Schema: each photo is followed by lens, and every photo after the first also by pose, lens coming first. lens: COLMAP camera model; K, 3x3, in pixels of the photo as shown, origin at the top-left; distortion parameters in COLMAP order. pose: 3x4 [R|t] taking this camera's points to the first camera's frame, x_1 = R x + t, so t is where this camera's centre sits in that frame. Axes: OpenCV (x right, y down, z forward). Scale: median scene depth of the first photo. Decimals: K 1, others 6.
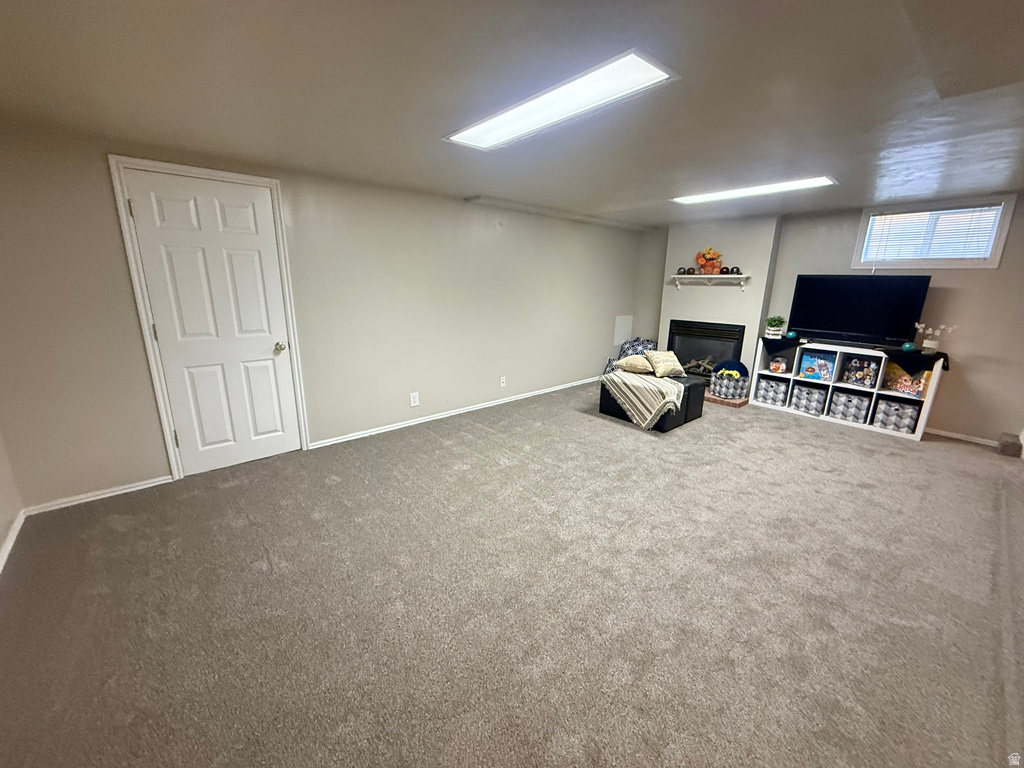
lens RADIAL K [[409.6, 0, 510.1], [0, 409.6, 384.9], [0, 0, 1]] dist [0.000756, -0.000349]
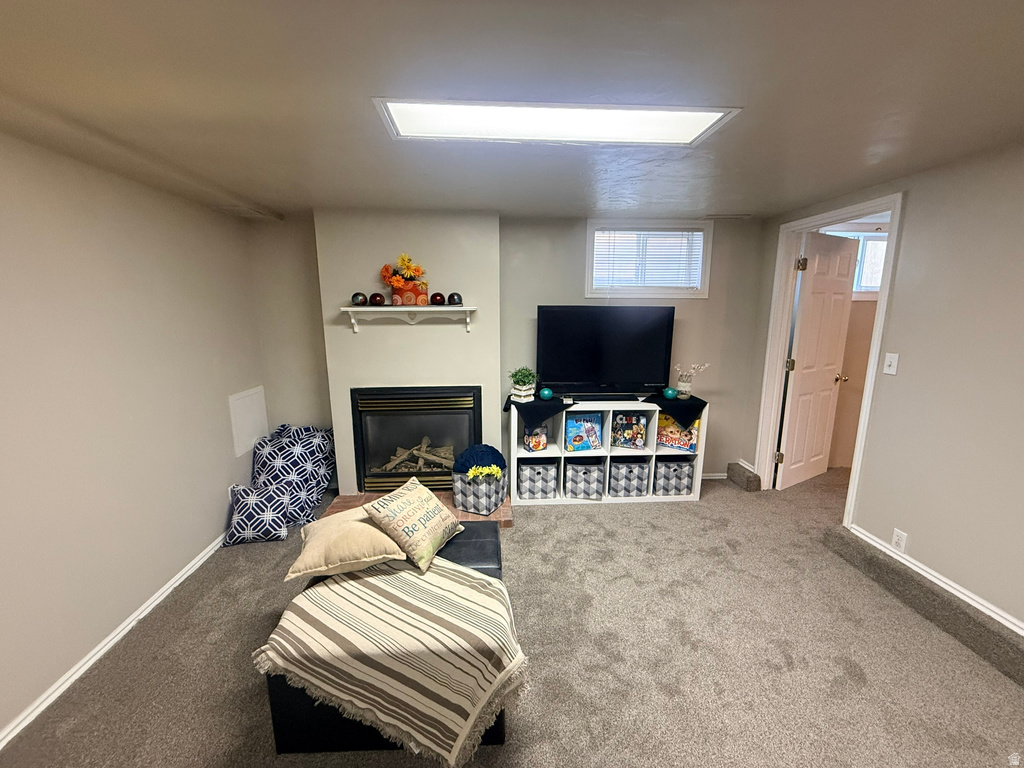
lens RADIAL K [[409.6, 0, 511.6], [0, 409.6, 383.8], [0, 0, 1]] dist [0.000756, -0.000349]
pose [[0.601582, -0.164107, 0.781772, 0.128526], [0.206413, 0.977368, 0.046329, -0.185690], [-0.771682, 0.133497, 0.621841, 0.638364]]
